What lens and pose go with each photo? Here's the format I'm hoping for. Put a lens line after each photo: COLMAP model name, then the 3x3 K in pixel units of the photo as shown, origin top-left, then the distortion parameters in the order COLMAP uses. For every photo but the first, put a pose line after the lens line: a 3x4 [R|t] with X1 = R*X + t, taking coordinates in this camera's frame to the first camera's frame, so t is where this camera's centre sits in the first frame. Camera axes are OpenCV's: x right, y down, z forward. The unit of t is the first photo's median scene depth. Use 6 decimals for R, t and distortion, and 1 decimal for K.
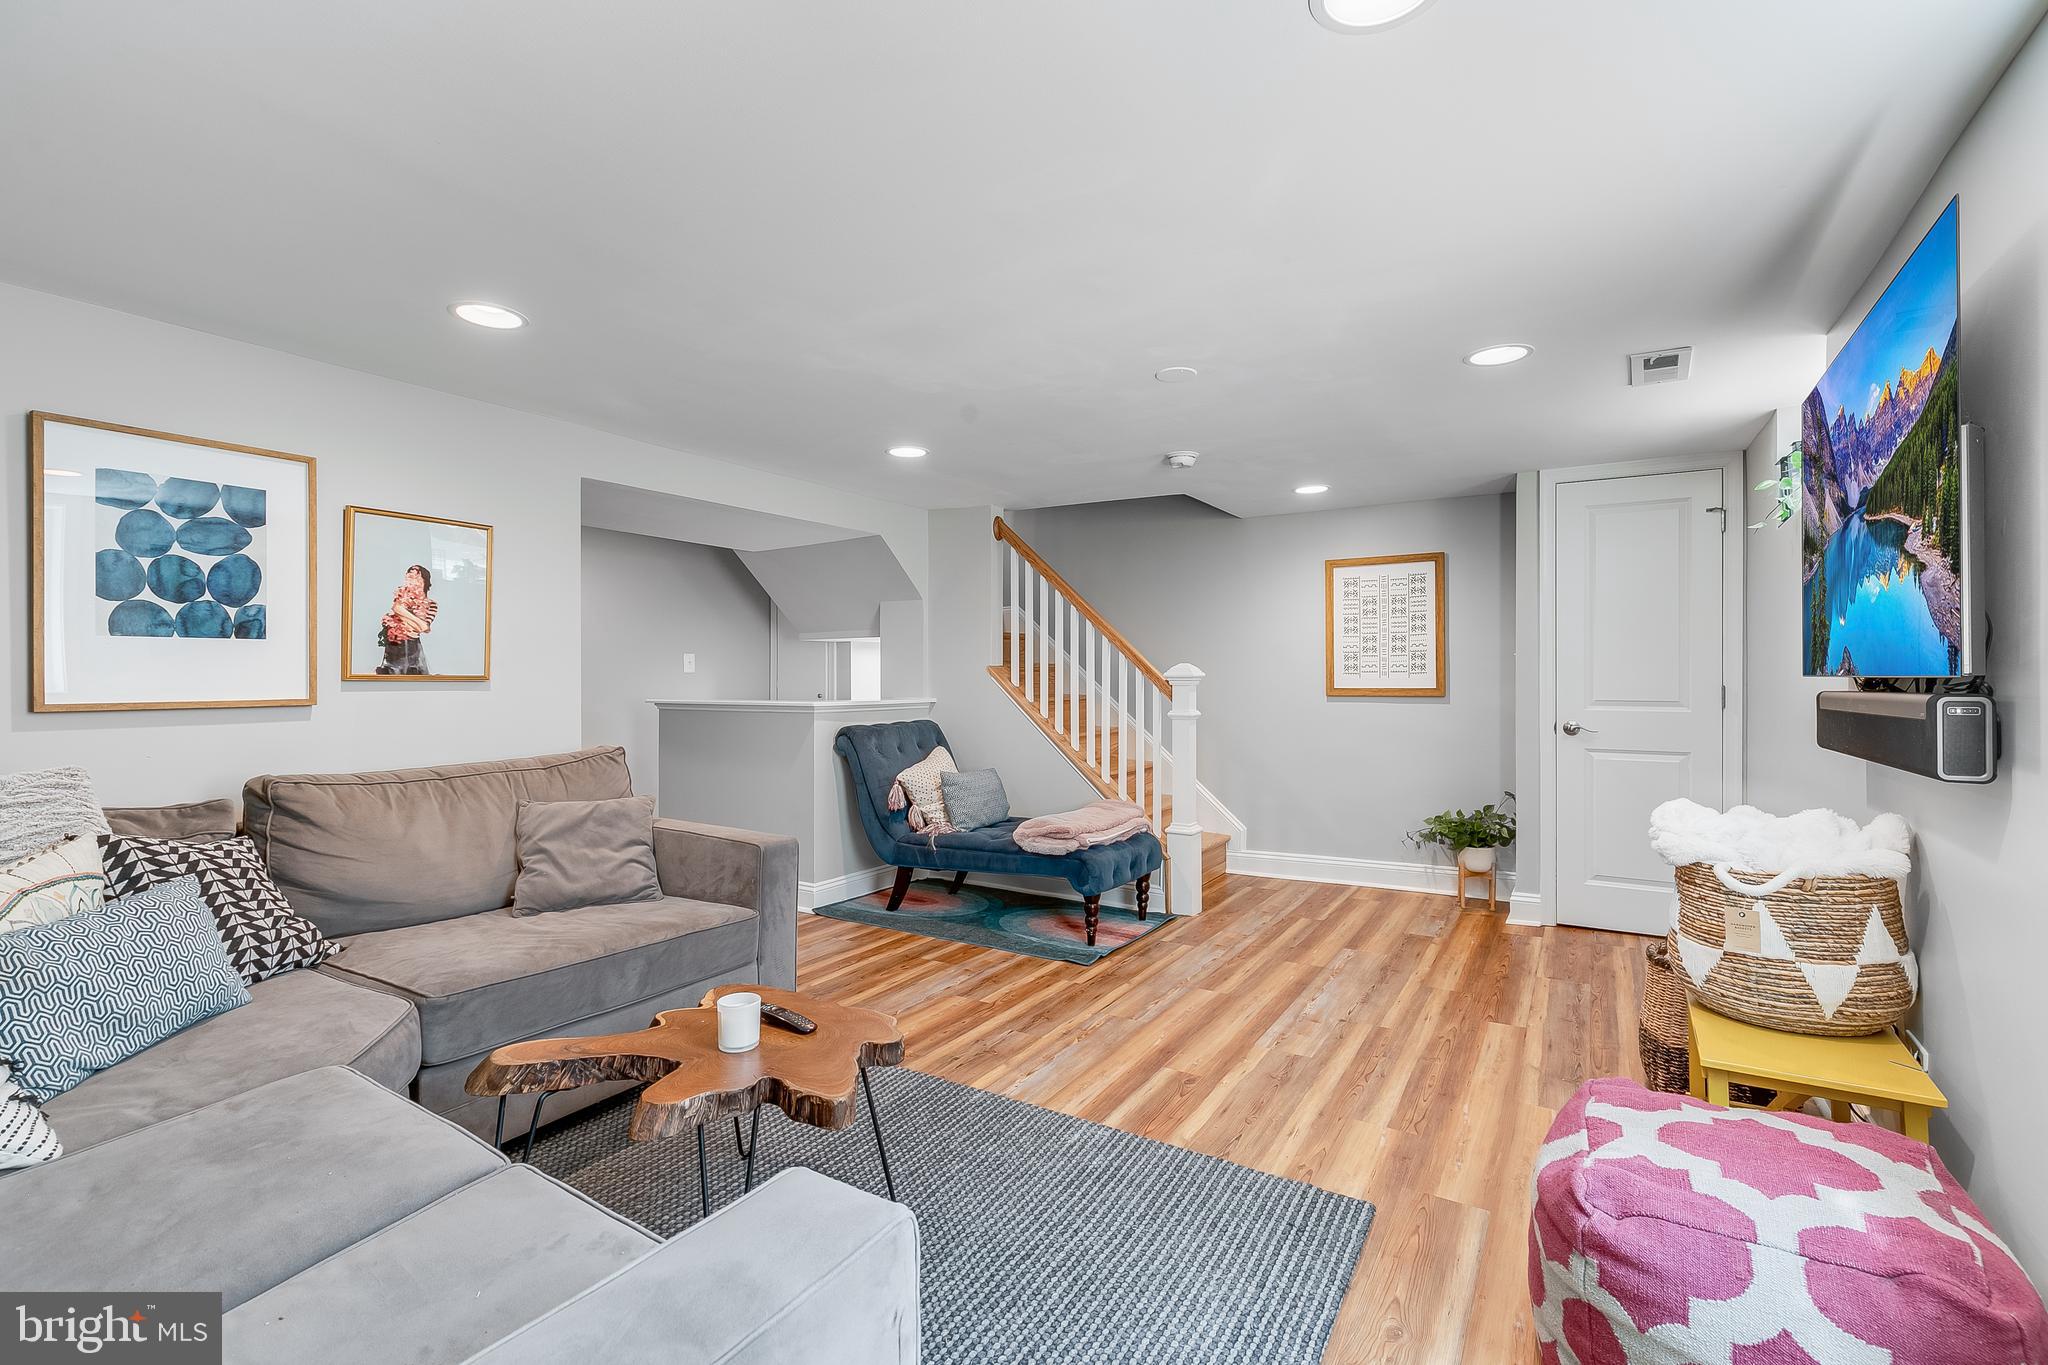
lens RADIAL K [[919.1, 0, 1017.3], [0, 919.1, 672.6], [0, 0, 1]] dist [-0.000769, -0.000203]
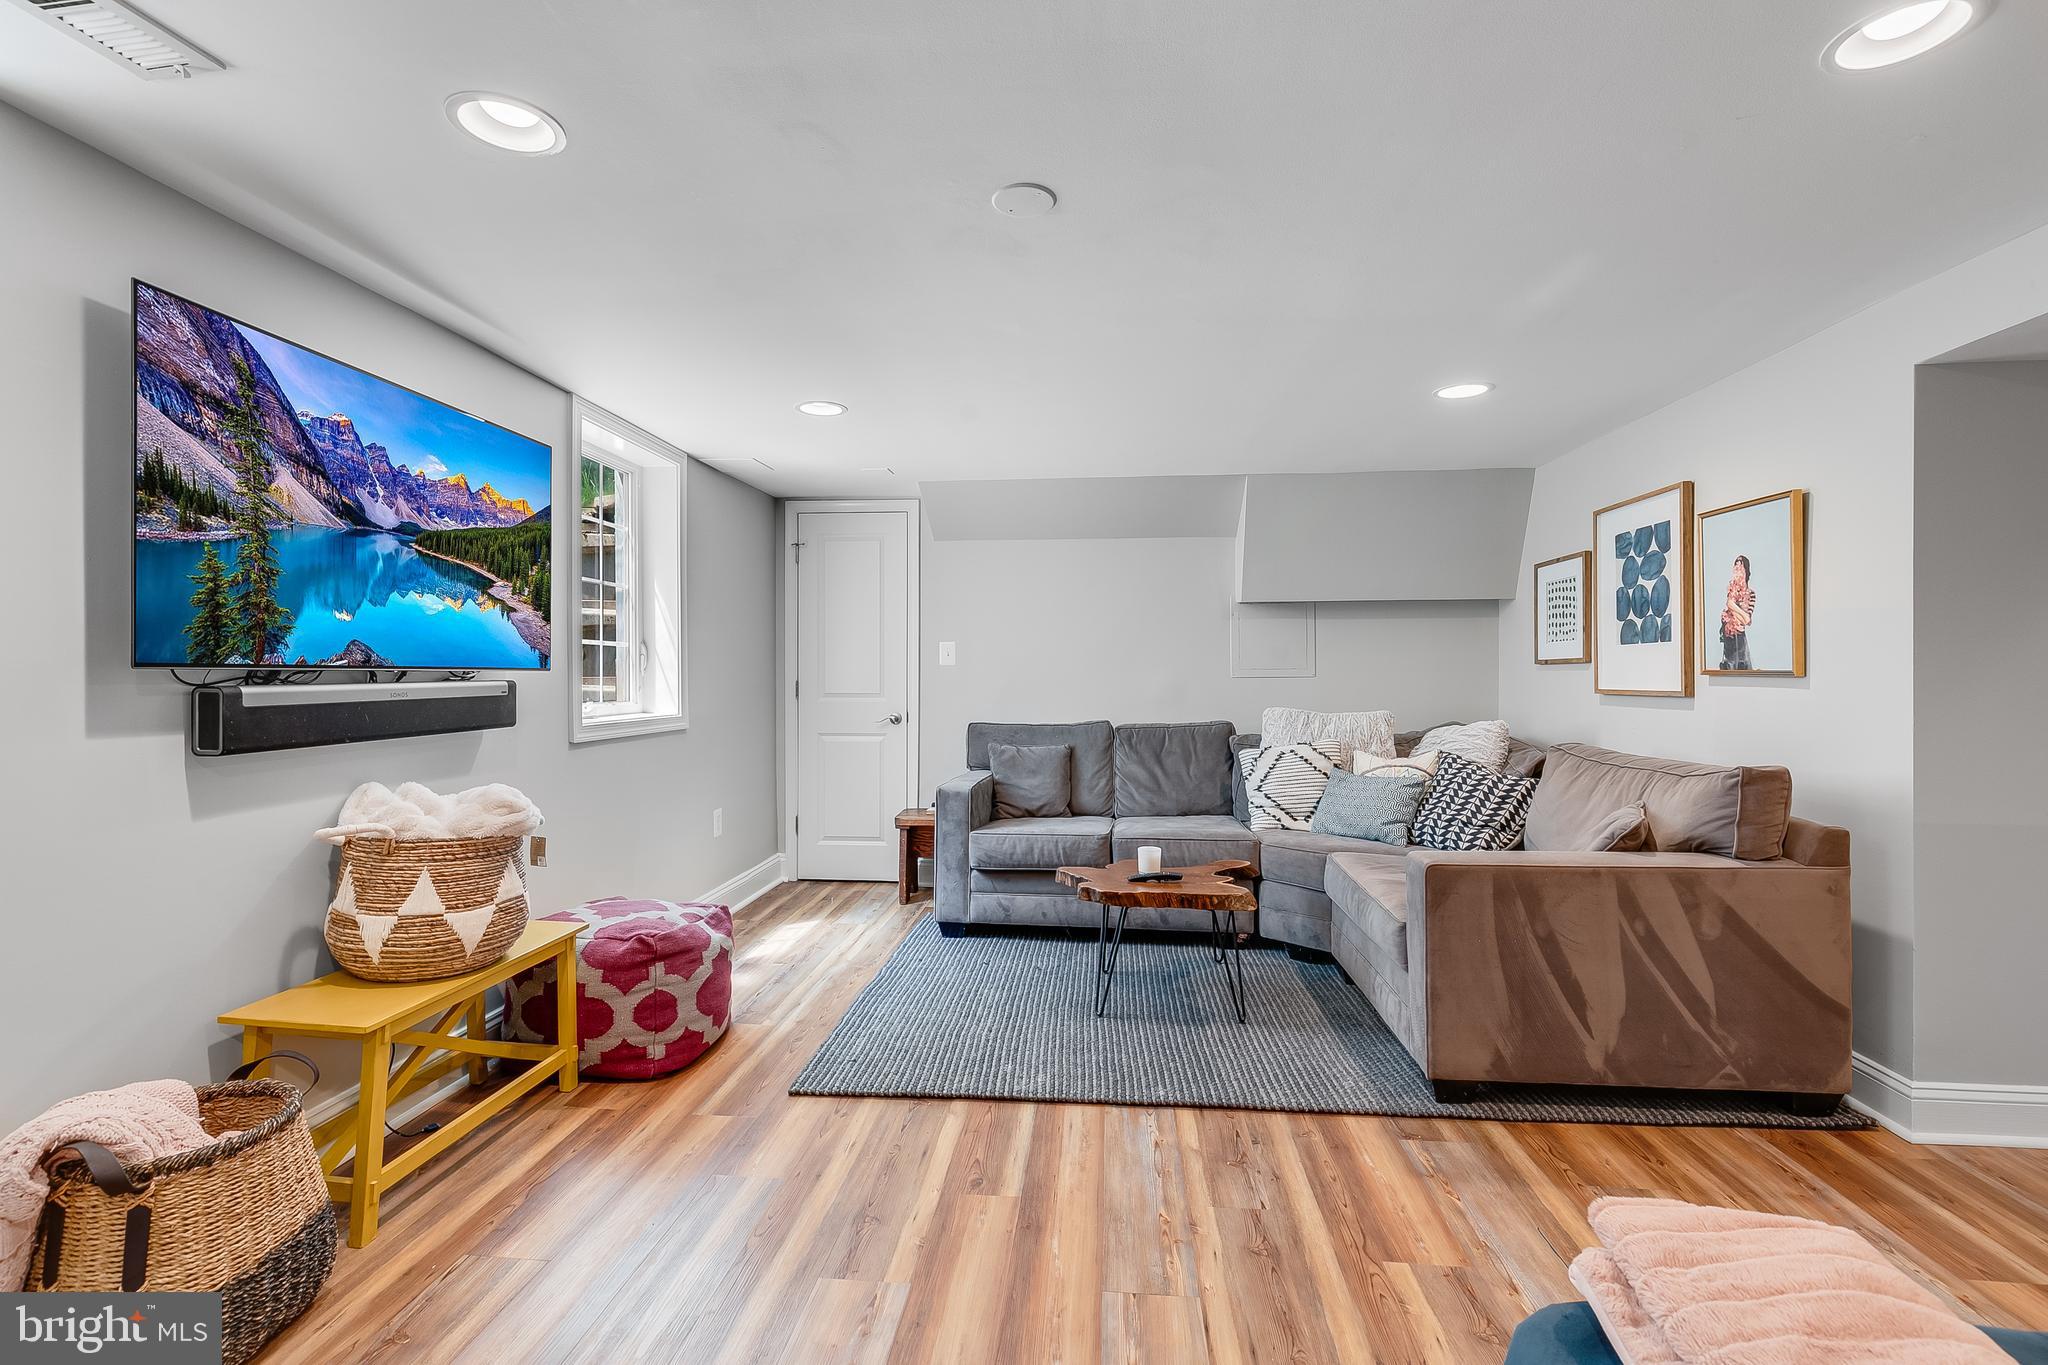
lens RADIAL K [[919.1, 0, 1017.3], [0, 919.1, 672.6], [0, 0, 1]] dist [-0.000769, -0.000203]
pose [[-0.895618, -0.001683, -0.444822, 0.453525], [0.000491, 0.999988, -0.004773, 0.009348], [0.444824, -0.004493, -0.895606, 1.538327]]
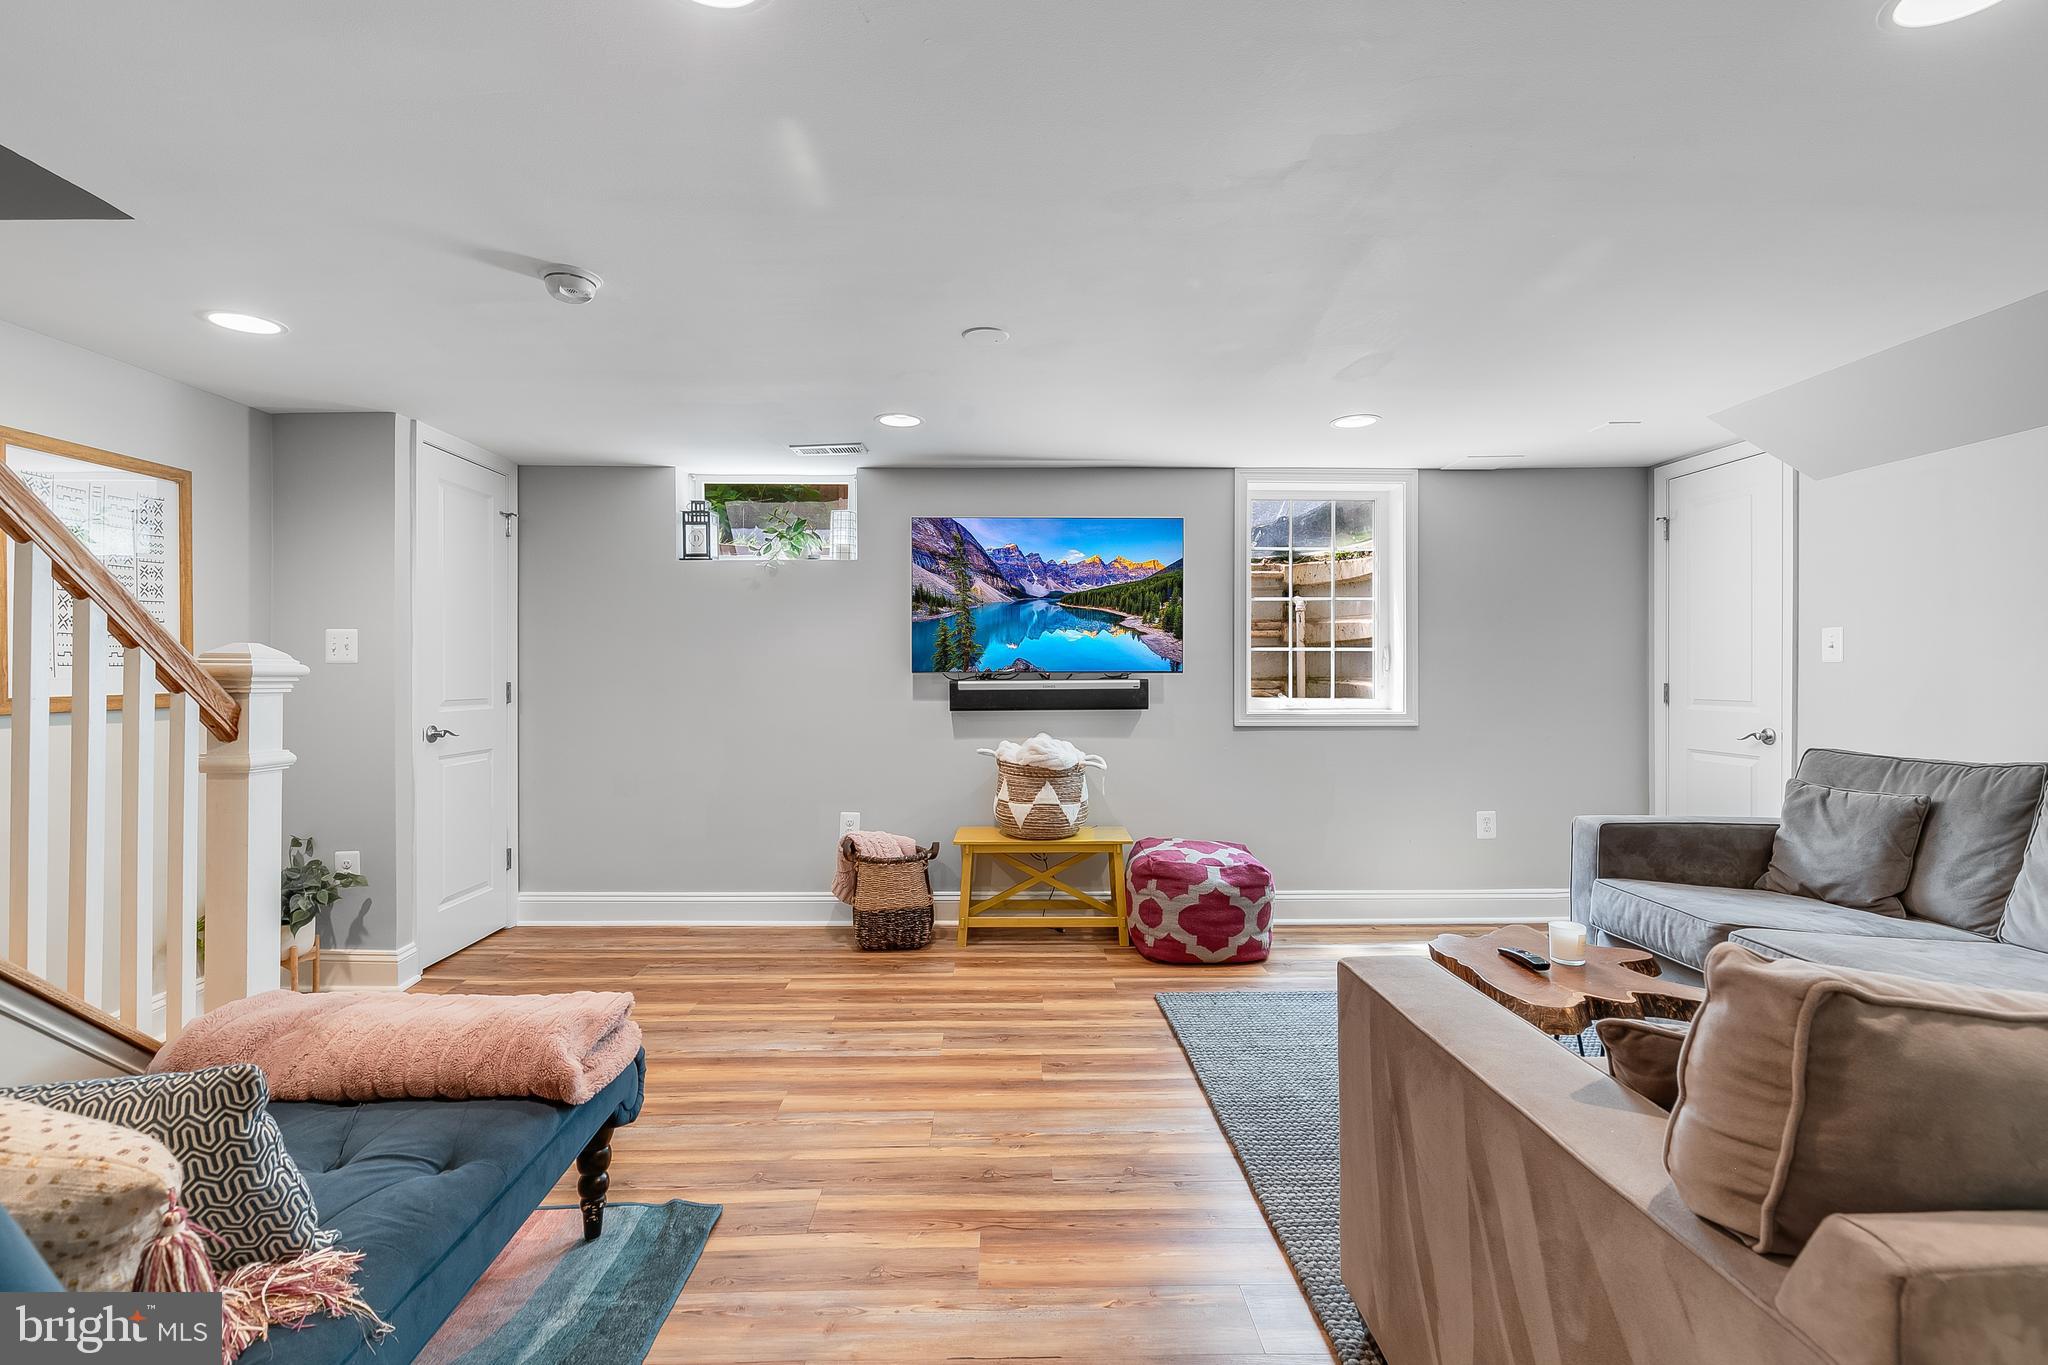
lens RADIAL K [[923.3, 0, 1022.9], [0, 923.3, 697.4], [0, 0, 1]] dist [0.001241, -0.000025]
pose [[-0.545336, -0.021526, 0.837941, -0.582684], [-0.001596, 0.999695, 0.024643, 0.005418], [-0.838216, 0.012101, -0.545204, 1.422893]]
